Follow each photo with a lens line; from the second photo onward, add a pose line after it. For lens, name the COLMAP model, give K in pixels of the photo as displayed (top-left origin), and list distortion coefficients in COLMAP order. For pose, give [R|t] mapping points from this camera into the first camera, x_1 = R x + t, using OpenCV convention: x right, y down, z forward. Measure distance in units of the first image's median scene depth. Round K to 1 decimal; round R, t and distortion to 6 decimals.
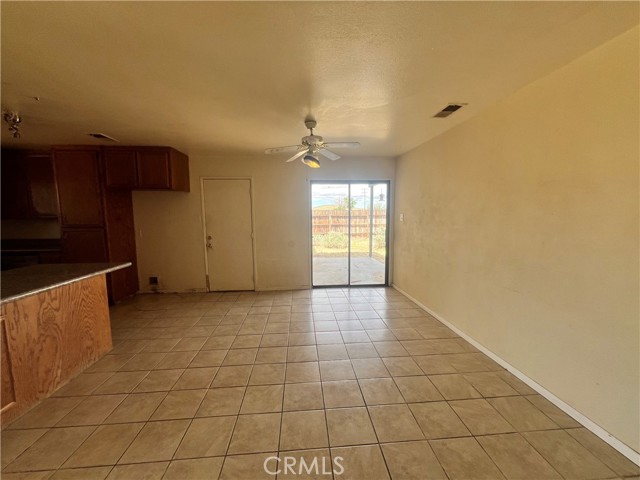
lens RADIAL K [[255.3, 0, 320.0], [0, 255.3, 240.0], [0, 0, 1]] dist [0.000409, -0.000334]
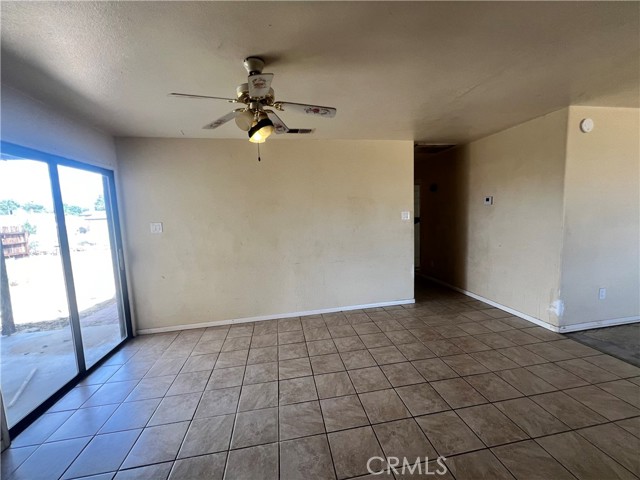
lens RADIAL K [[255.3, 0, 320.0], [0, 255.3, 240.0], [0, 0, 1]] dist [0.000409, -0.000334]
pose [[-0.087367, -0.092804, 0.991844, -0.490247], [0.143003, 0.984170, 0.104683, -0.075118], [-0.985859, 0.150983, -0.072712, 0.705581]]
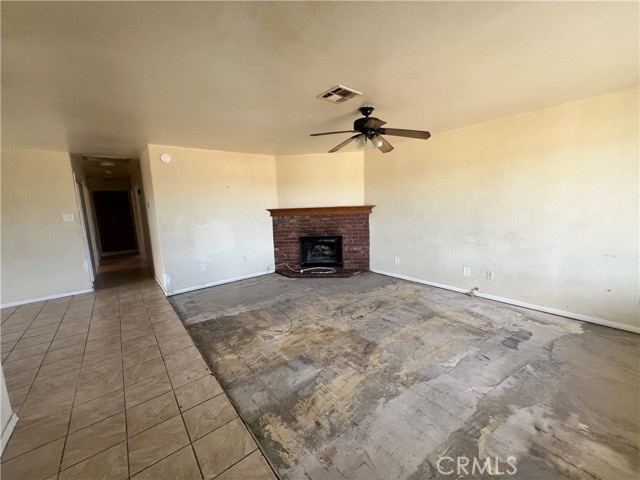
lens RADIAL K [[255.3, 0, 320.0], [0, 255.3, 240.0], [0, 0, 1]] dist [0.000409, -0.000334]
pose [[-0.560218, -0.091230, 0.823306, -1.105645], [0.125170, 0.973180, 0.193010, 0.000247], [-0.818834, 0.211180, -0.533774, 0.001739]]
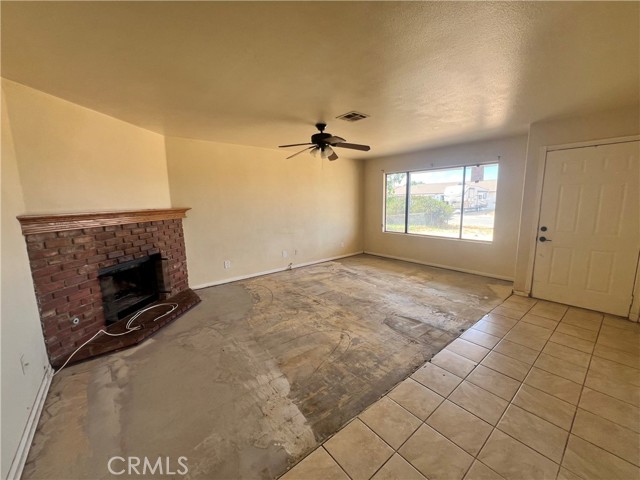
lens RADIAL K [[255.3, 0, 320.0], [0, 255.3, 240.0], [0, 0, 1]] dist [0.000409, -0.000334]
pose [[-0.825375, 0.106323, -0.554483, -0.000044], [-0.035684, 0.970320, 0.239177, -0.030043], [0.563456, 0.217197, -0.797084, 0.227928]]
